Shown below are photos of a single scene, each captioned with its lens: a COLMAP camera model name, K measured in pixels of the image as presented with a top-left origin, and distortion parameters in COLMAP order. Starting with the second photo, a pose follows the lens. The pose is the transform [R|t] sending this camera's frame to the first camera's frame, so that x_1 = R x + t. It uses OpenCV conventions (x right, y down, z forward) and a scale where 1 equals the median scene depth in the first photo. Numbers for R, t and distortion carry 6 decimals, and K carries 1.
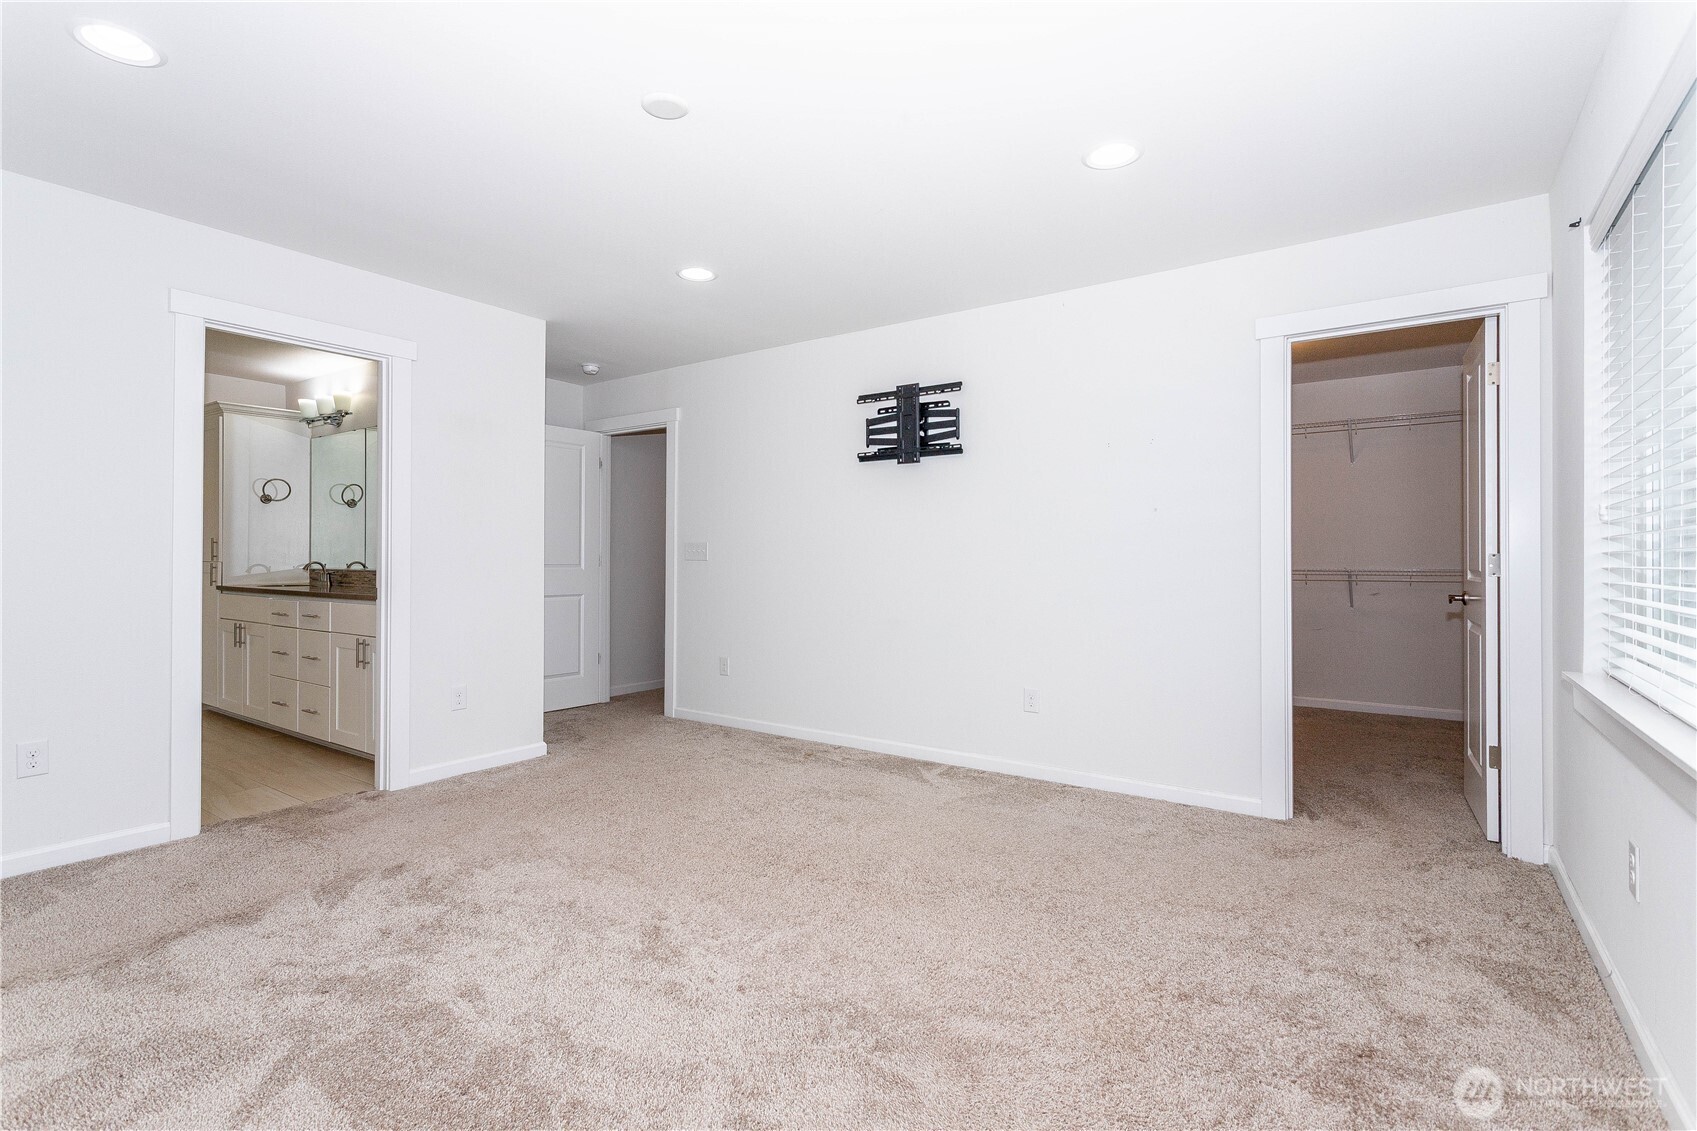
lens RADIAL K [[801.9, 0, 850.8], [0, 801.9, 554.3], [0, 0, 1]] dist [0.004073, 0.001561]
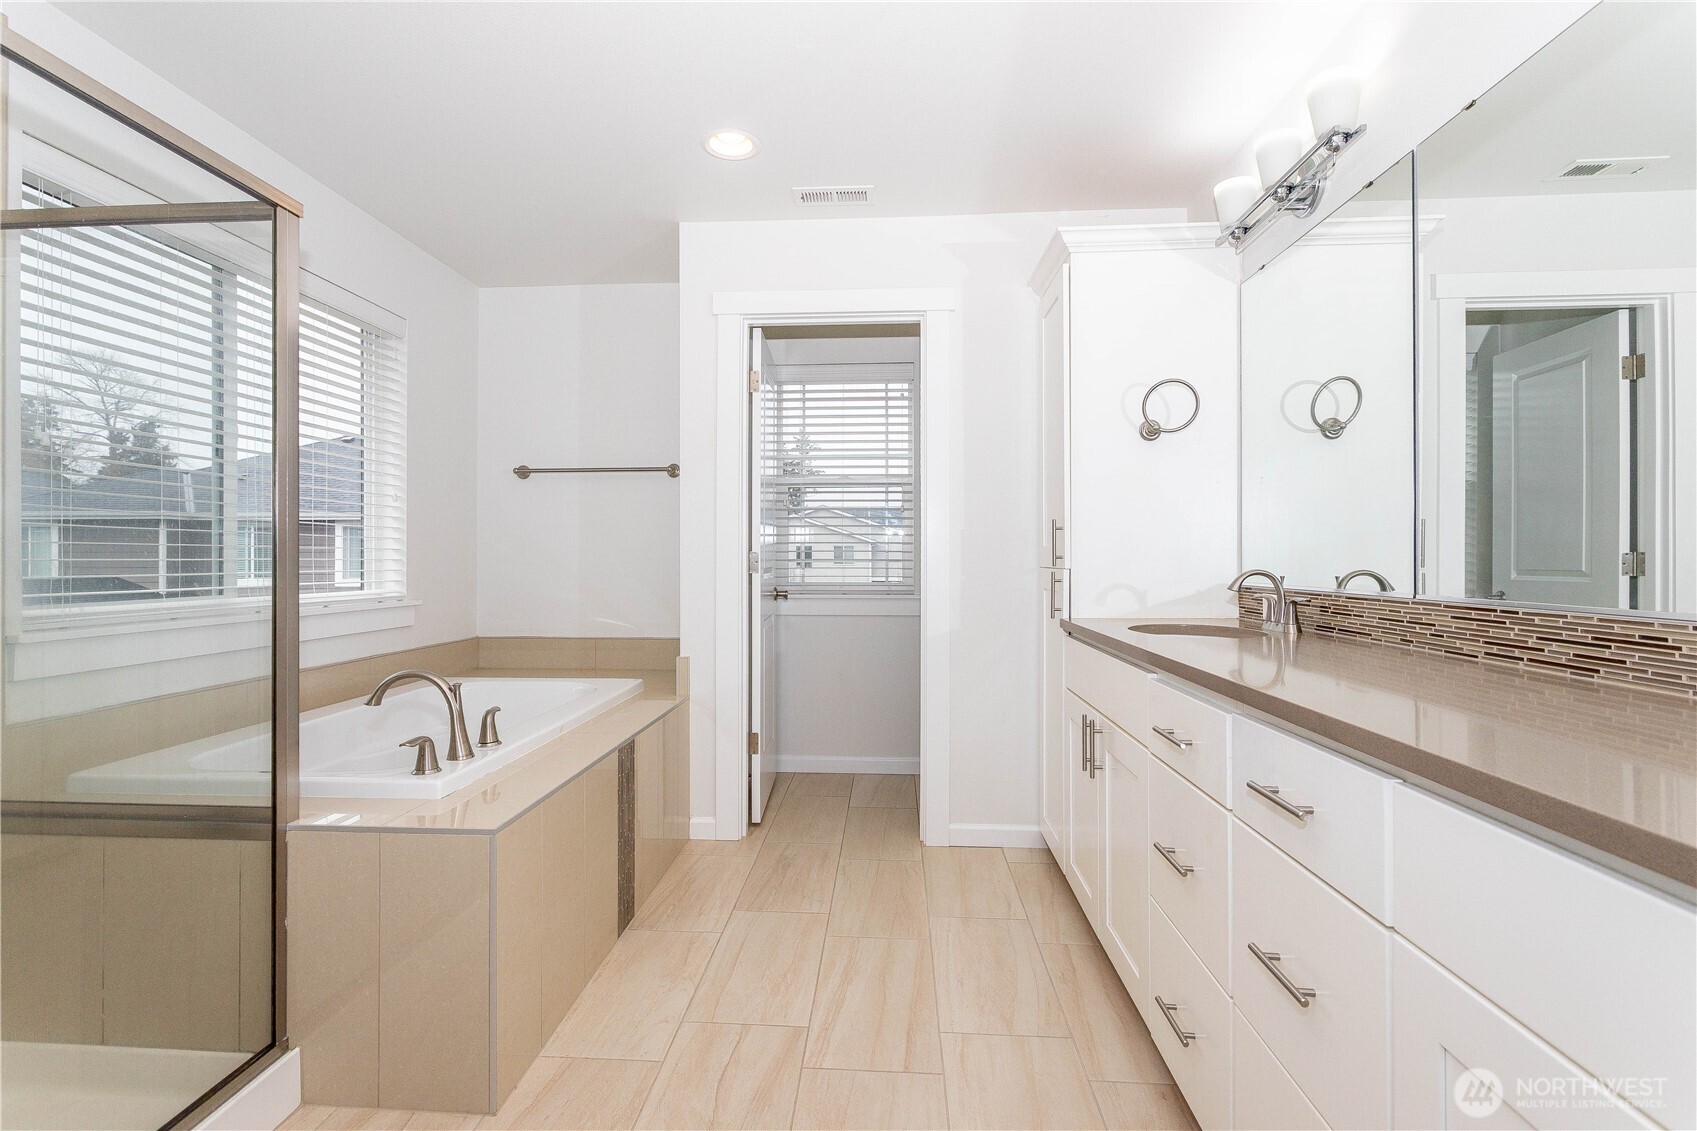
lens RADIAL K [[801.9, 0, 837.7], [0, 801.9, 561.4], [0, 0, 1]] dist [0.004073, 0.001561]
pose [[0.511499, -0.006510, -0.859259, -0.431067], [0.006051, 0.999974, -0.003974, 0.005134], [0.859263, -0.003167, 0.511525, 0.619851]]
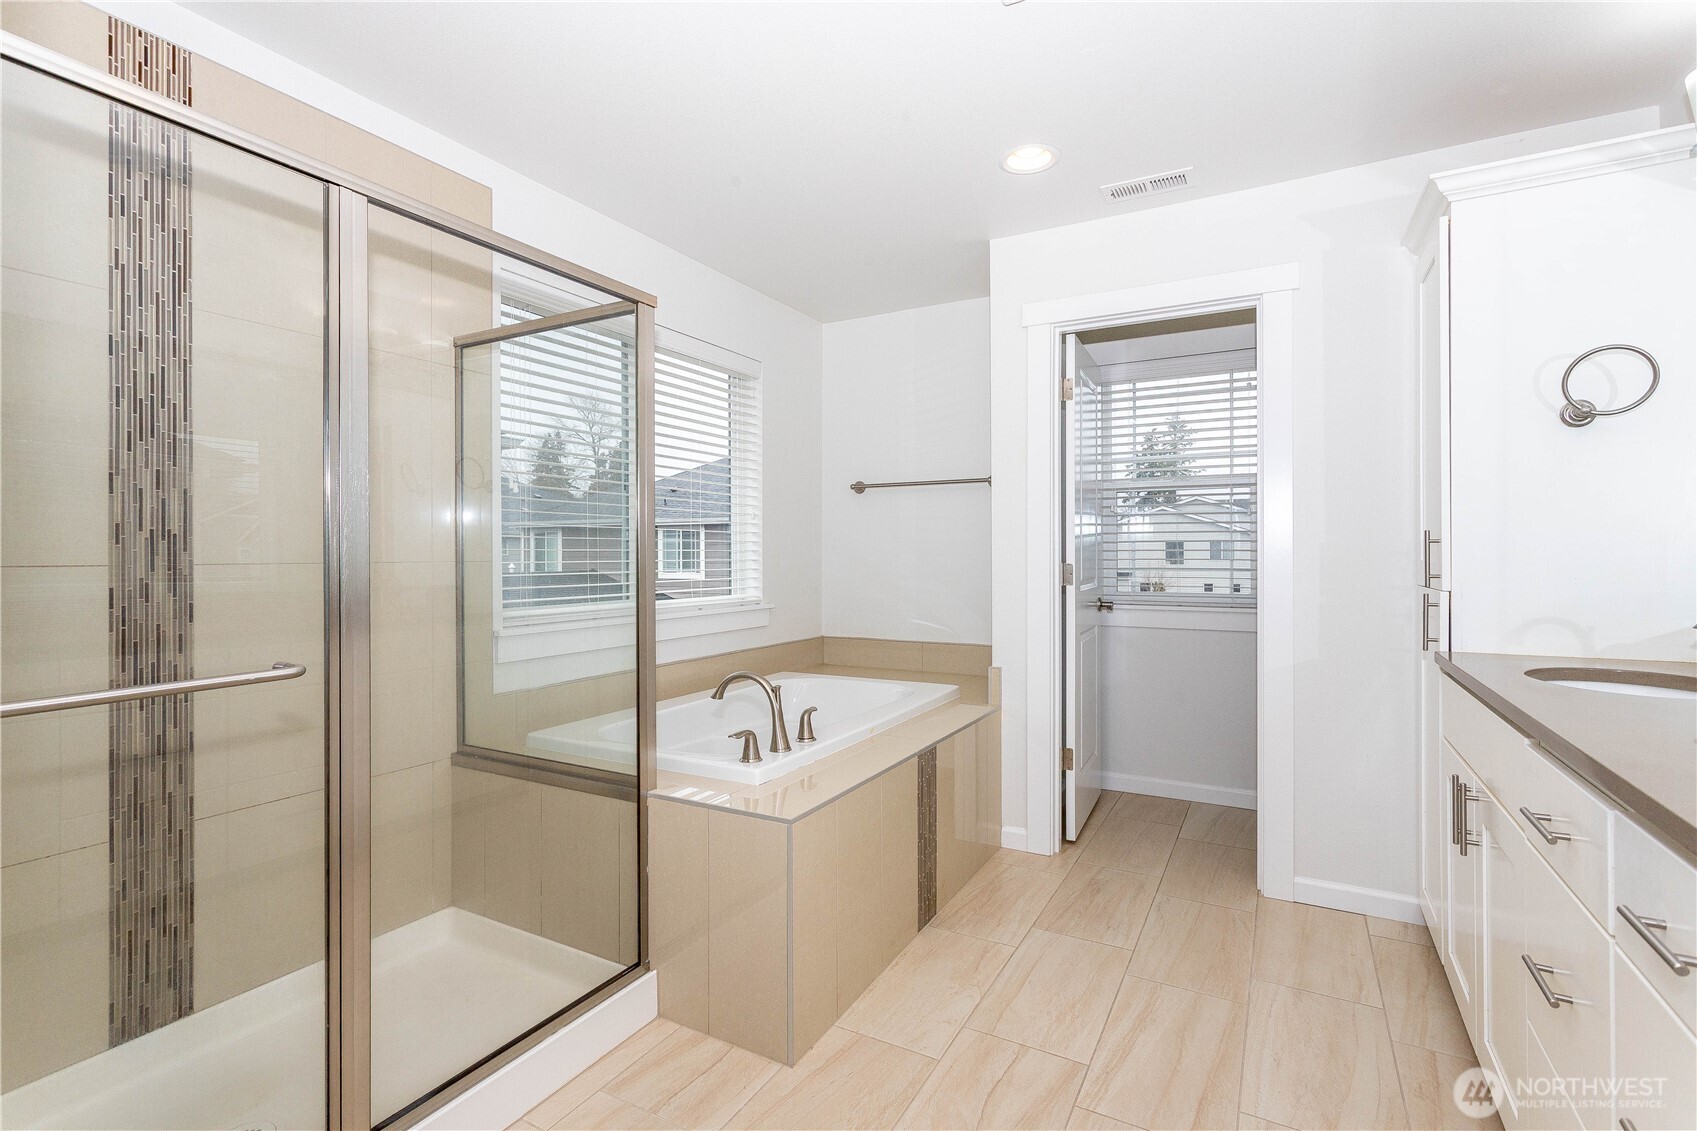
lens RADIAL K [[801.9, 0, 842.1], [0, 801.9, 559.1], [0, 0, 1]] dist [0.004073, 0.001561]
pose [[0.094038, -0.001829, -0.995567, -0.411358], [0.004031, 0.999991, -0.001456, -0.007065], [0.995560, -0.003876, 0.094045, 0.651670]]
